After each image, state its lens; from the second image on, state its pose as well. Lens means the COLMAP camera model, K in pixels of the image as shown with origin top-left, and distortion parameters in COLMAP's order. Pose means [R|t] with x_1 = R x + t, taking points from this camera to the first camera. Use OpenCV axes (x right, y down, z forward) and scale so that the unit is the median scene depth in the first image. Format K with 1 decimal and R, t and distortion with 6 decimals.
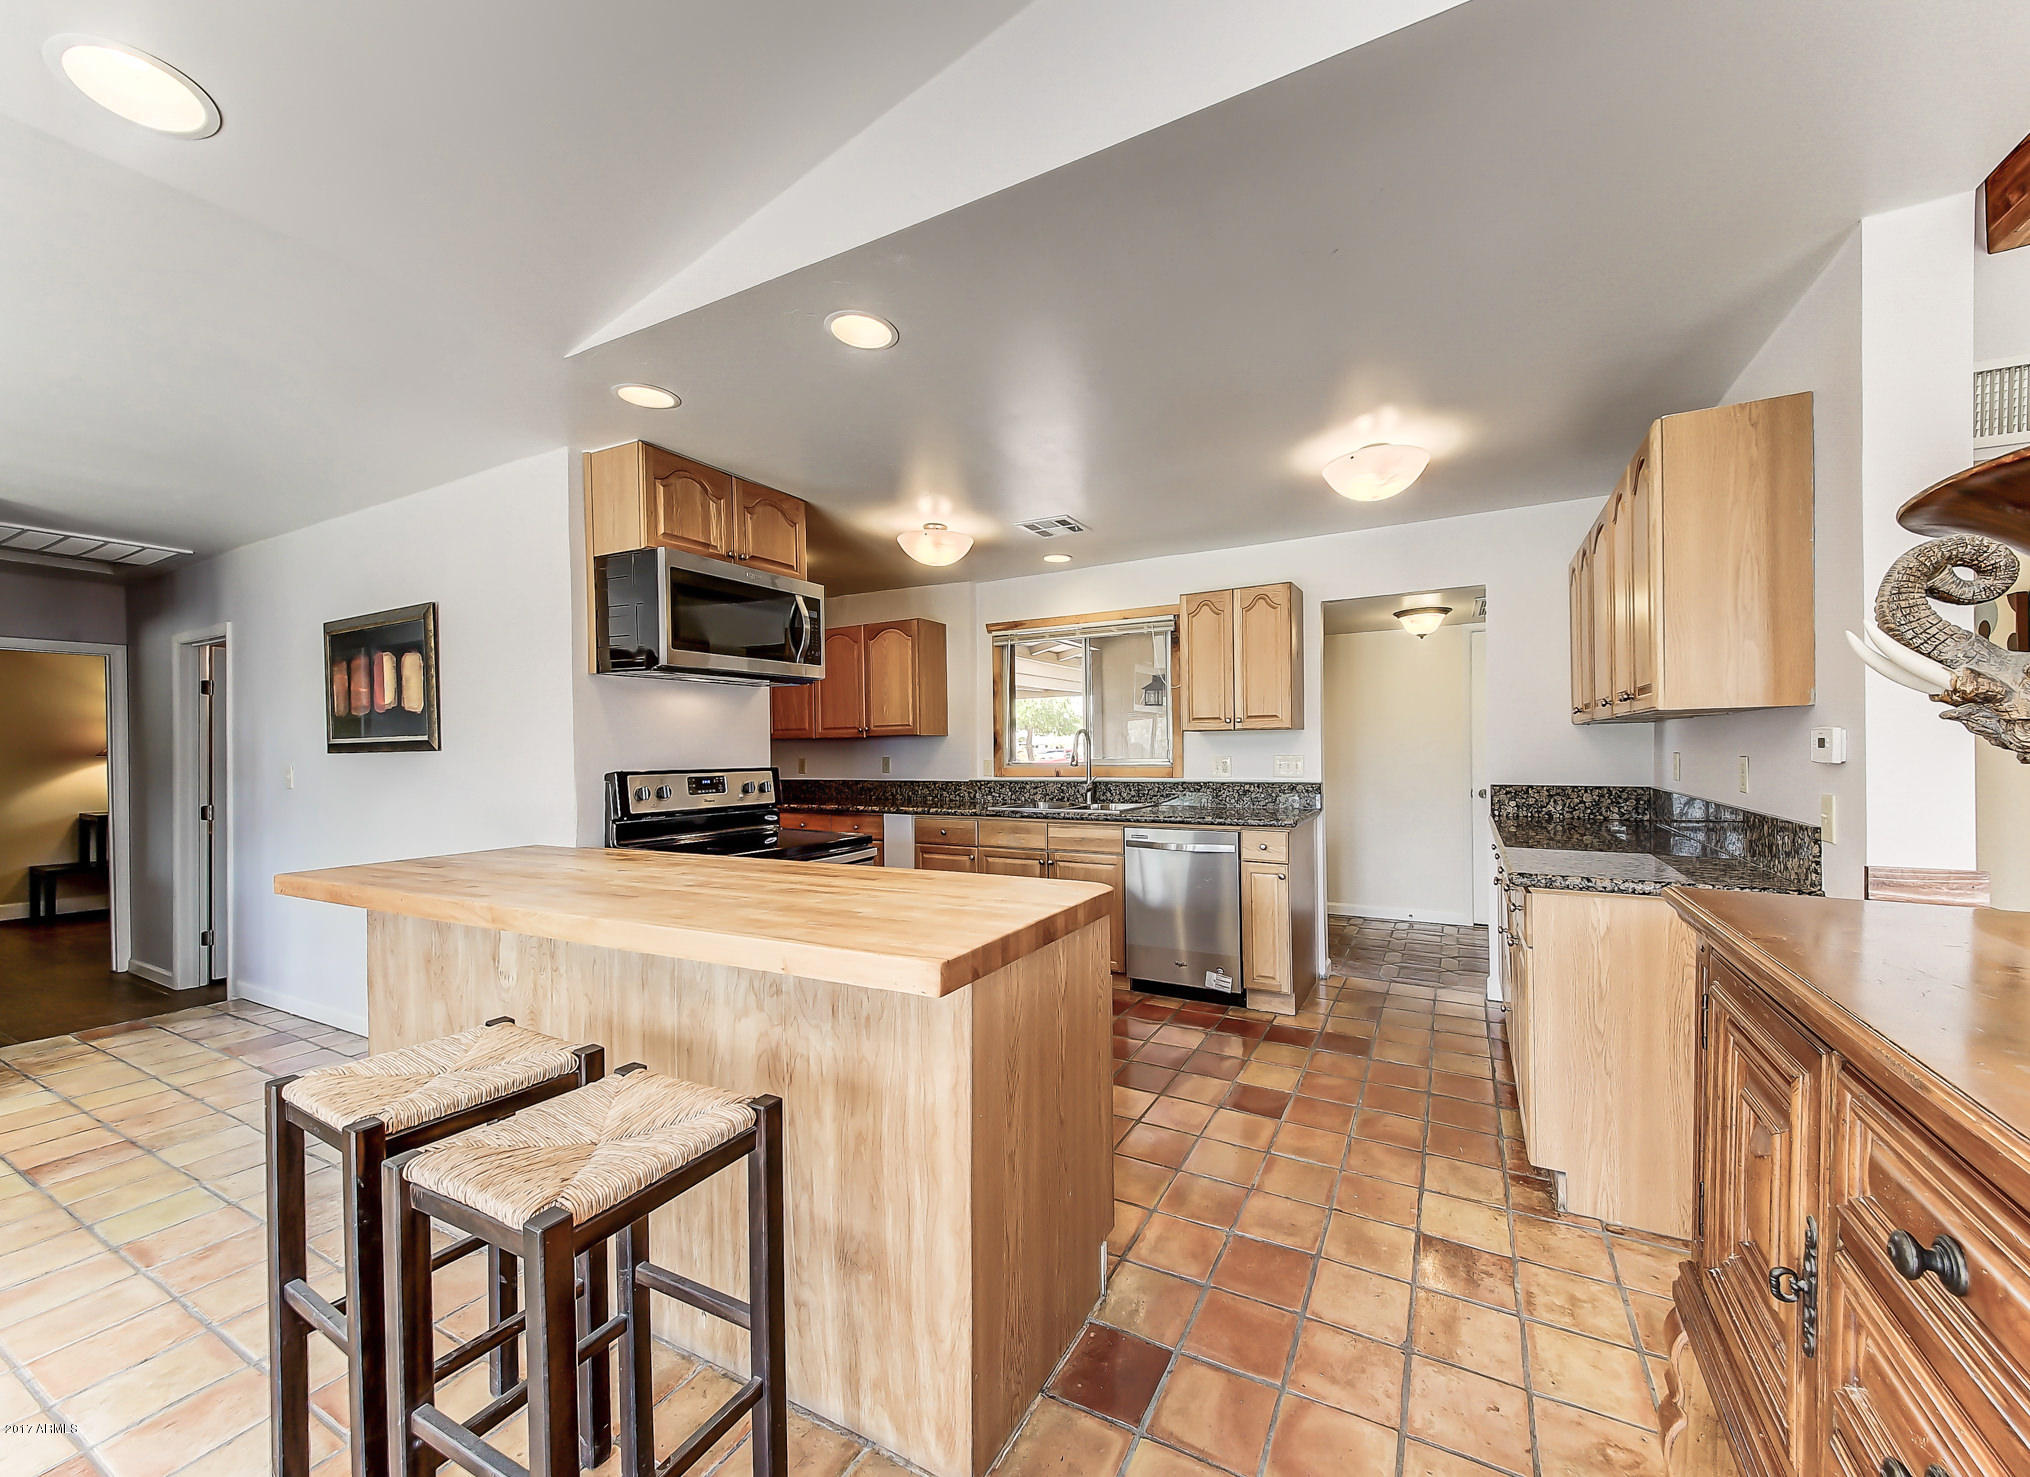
lens RADIAL K [[775.2, 0, 1034.7], [0, 775.2, 748.3], [0, 0, 1]] dist [-0.000315, -0.000084]
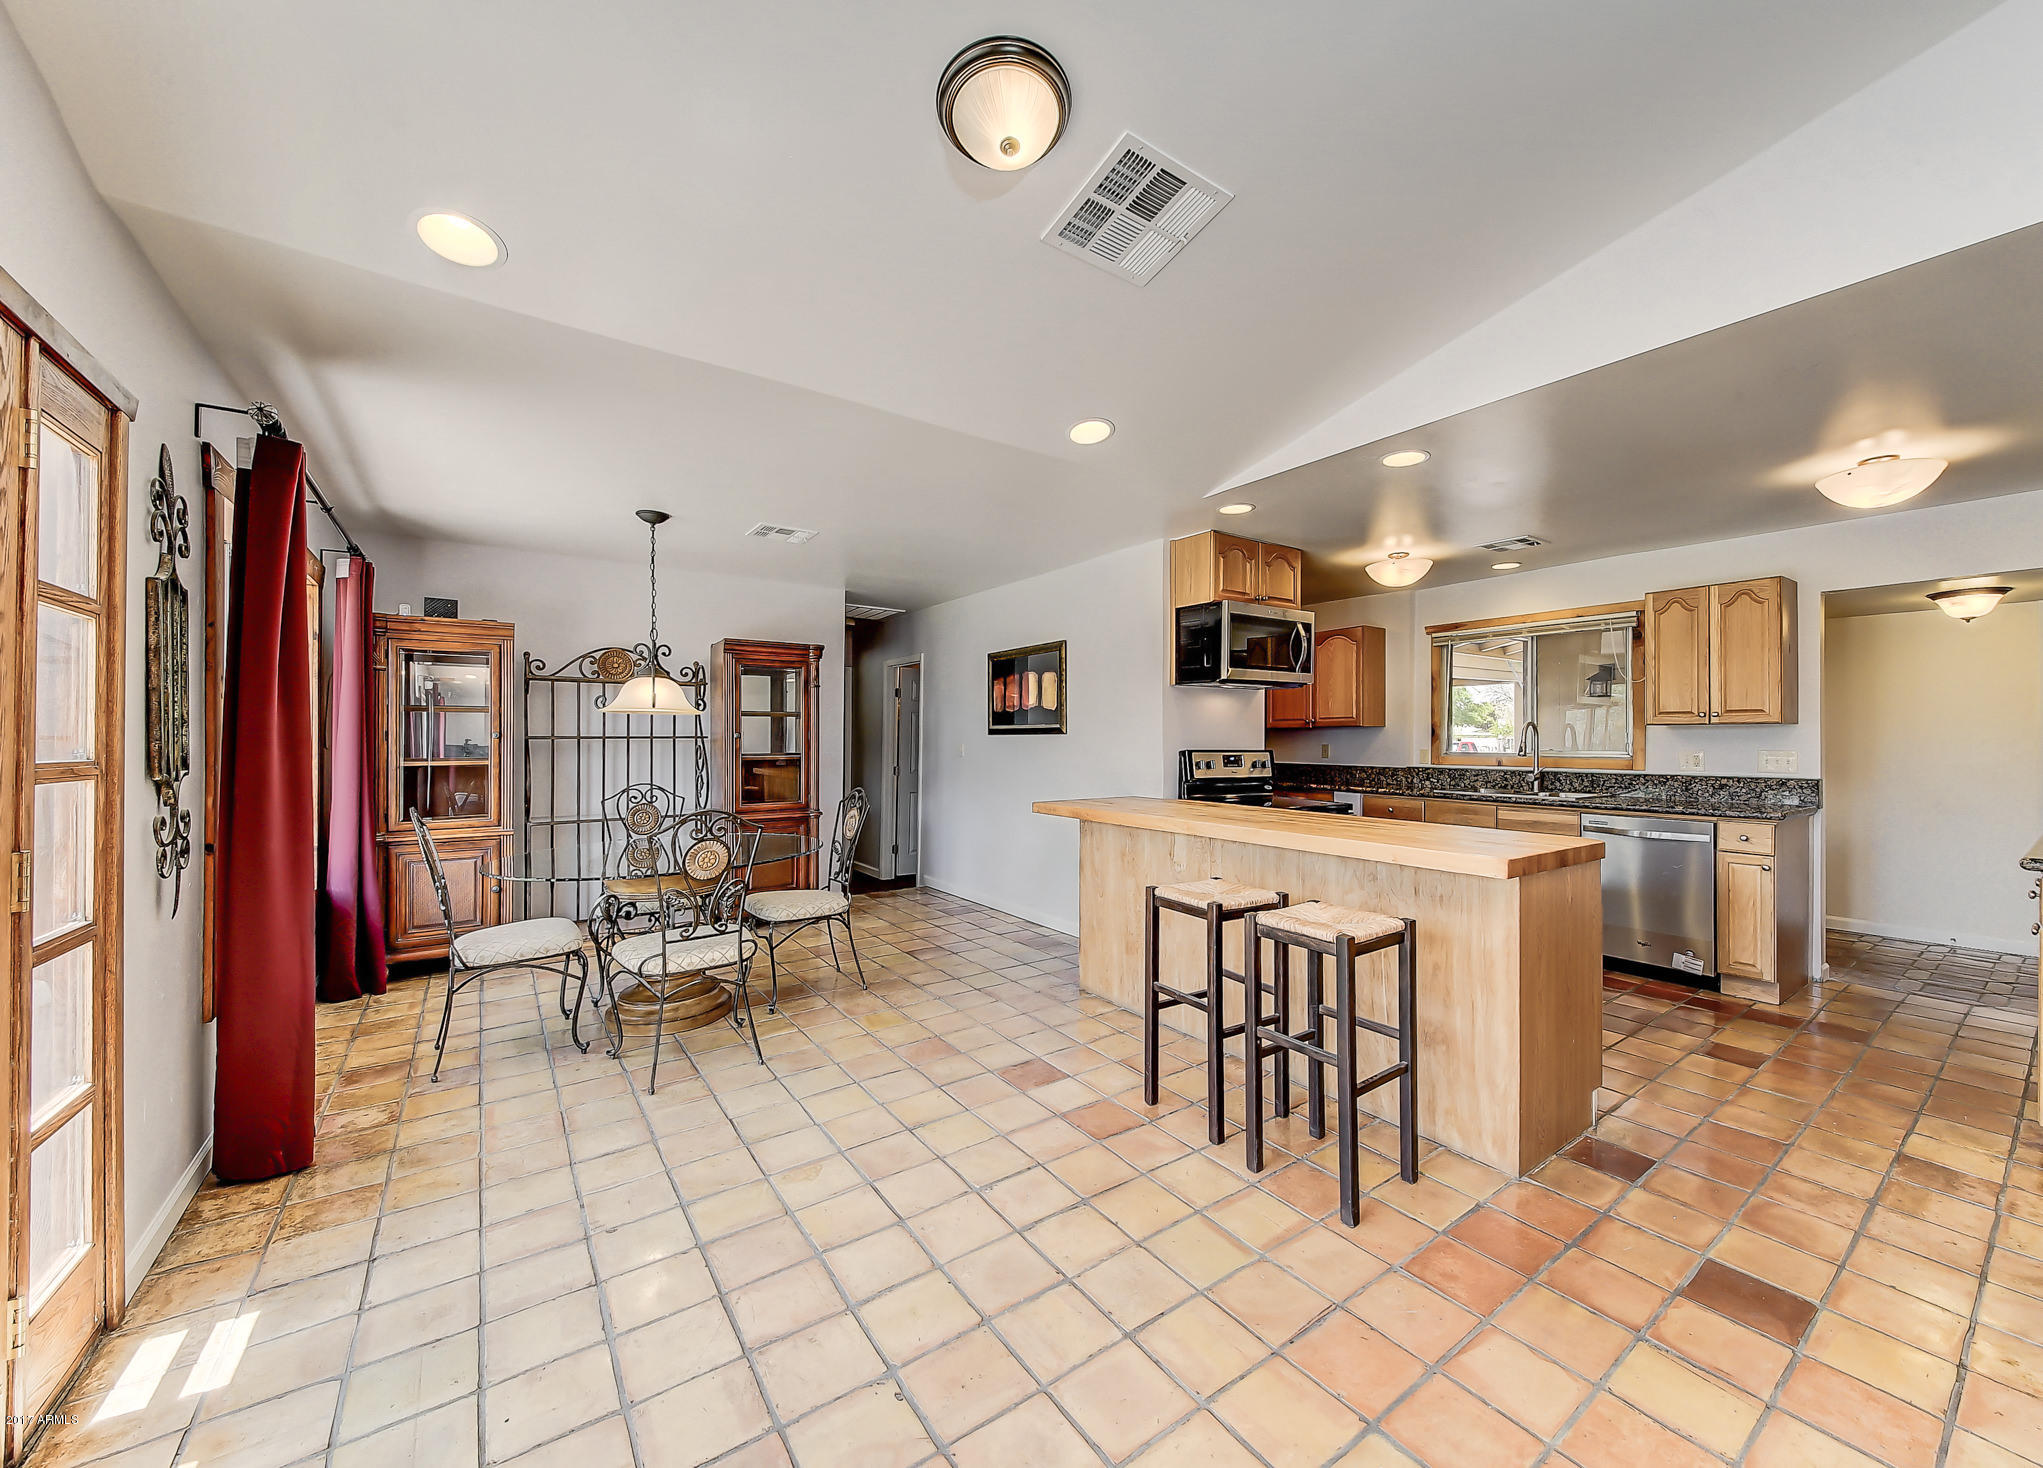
lens RADIAL K [[785.5, 0, 1021.5], [0, 785.5, 734.0], [0, 0, 1]] dist [0.000143, -0.010832]
pose [[0.895739, 0.013383, -0.444380, -0.109831], [-0.015147, 0.999885, -0.000419, 0.003916], [0.444323, 0.007106, 0.895838, -0.363880]]
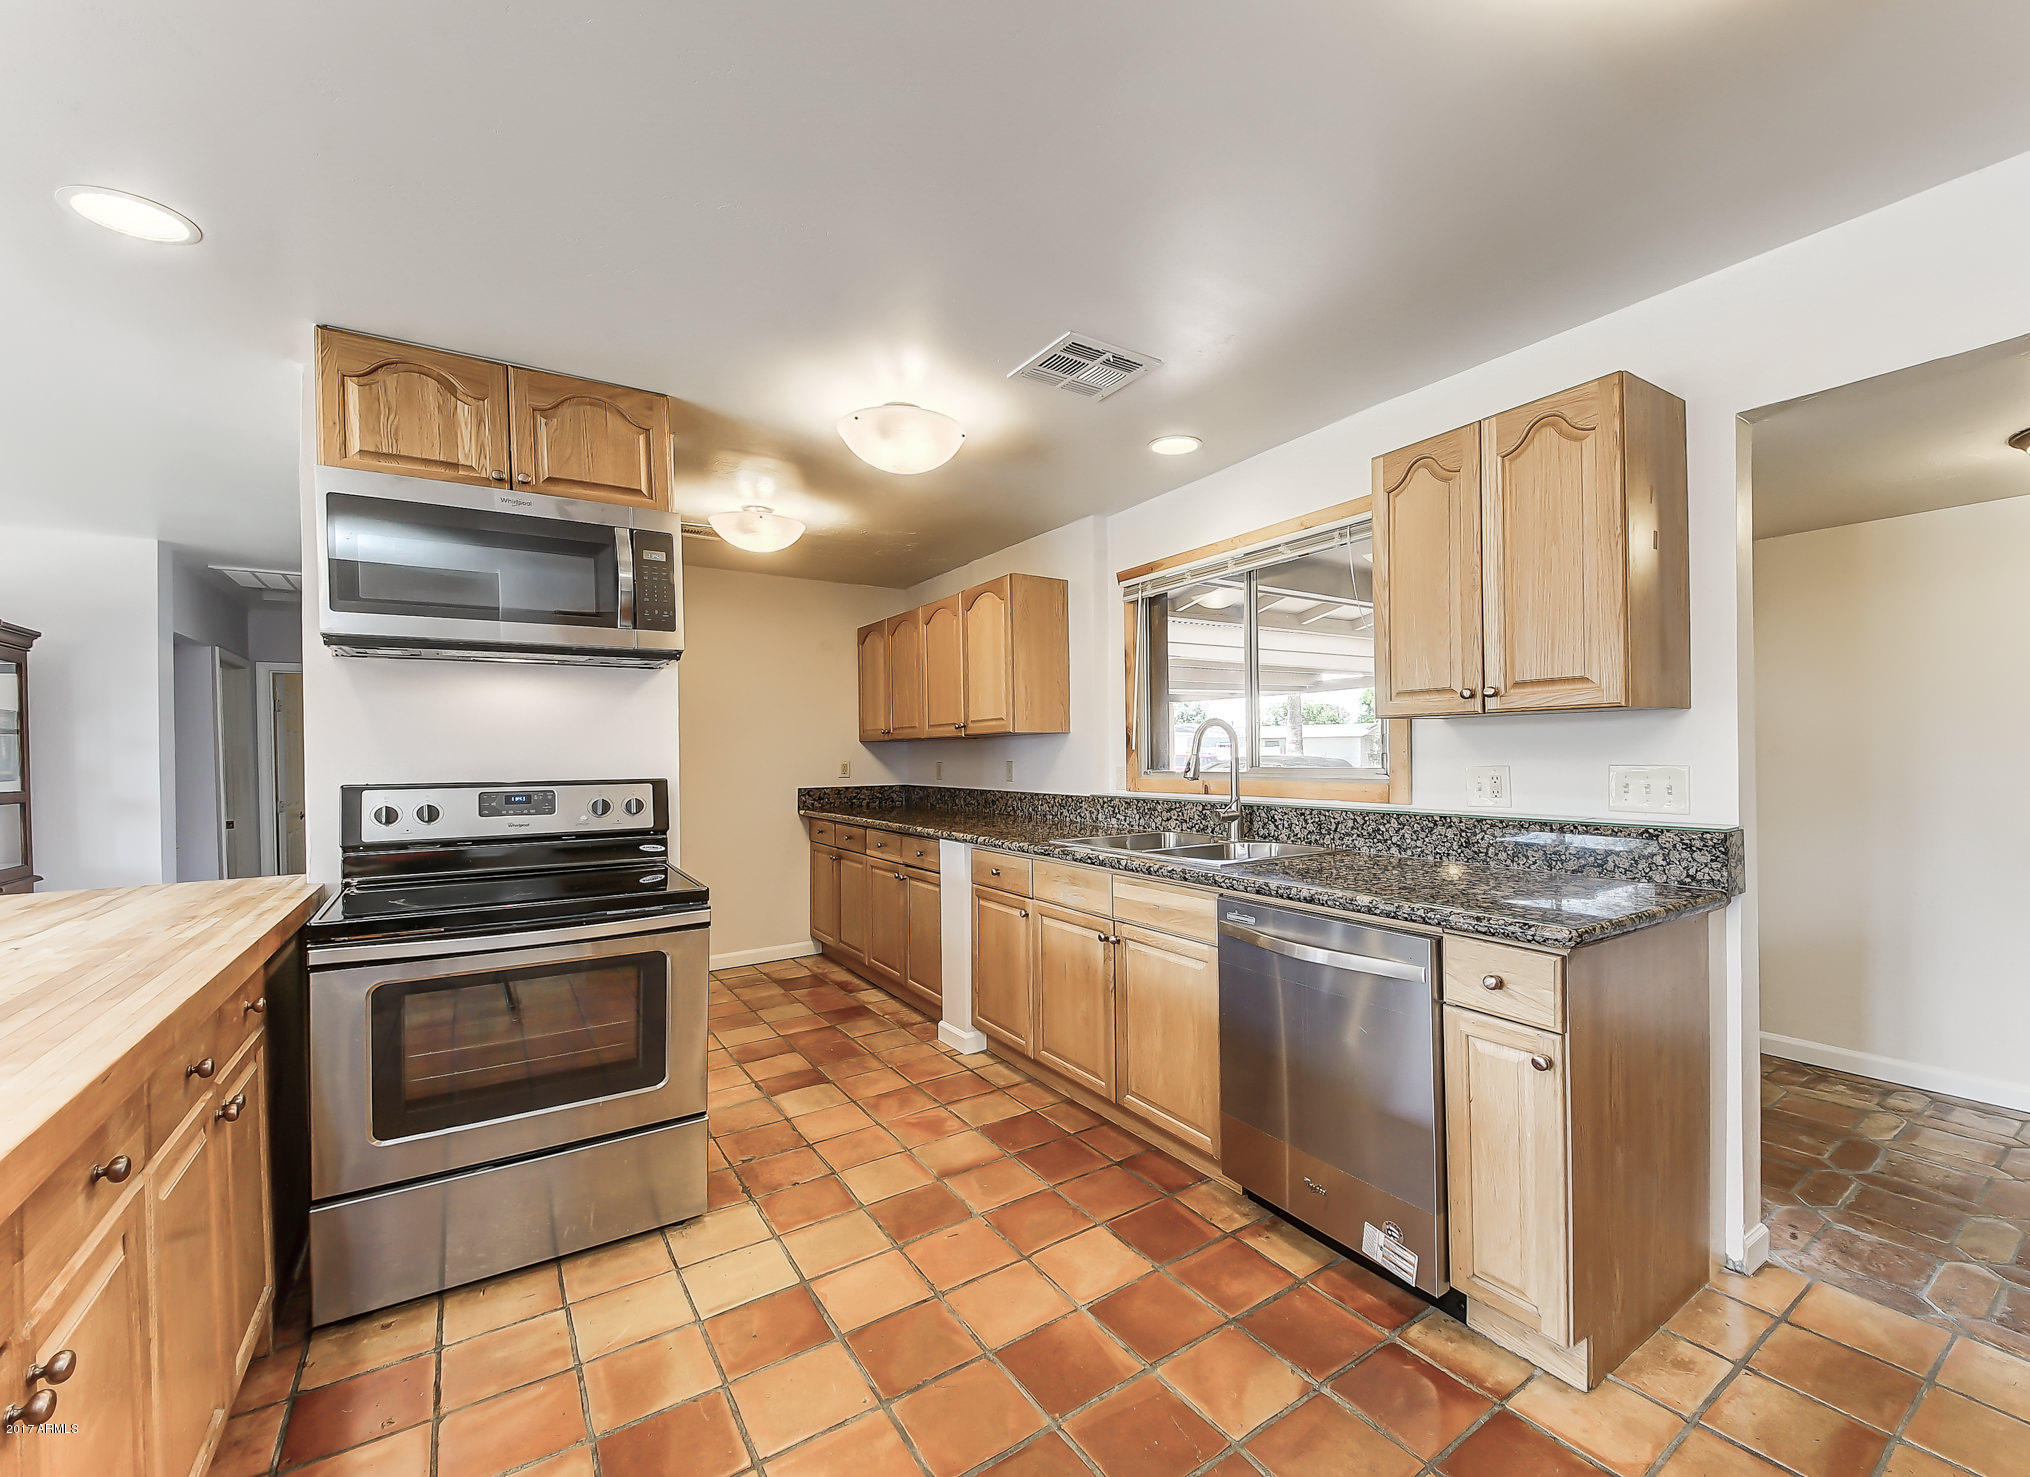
lens RADIAL K [[743.3, 0, 1017.1], [0, 743.3, 755.2], [0, 0, 1]] dist [-0.000887, -0.000129]
pose [[0.860539, 0.002878, -0.509377, 0.280803], [0.002236, 0.999953, 0.009426, -0.002529], [0.509380, -0.009250, 0.860492, 0.521972]]
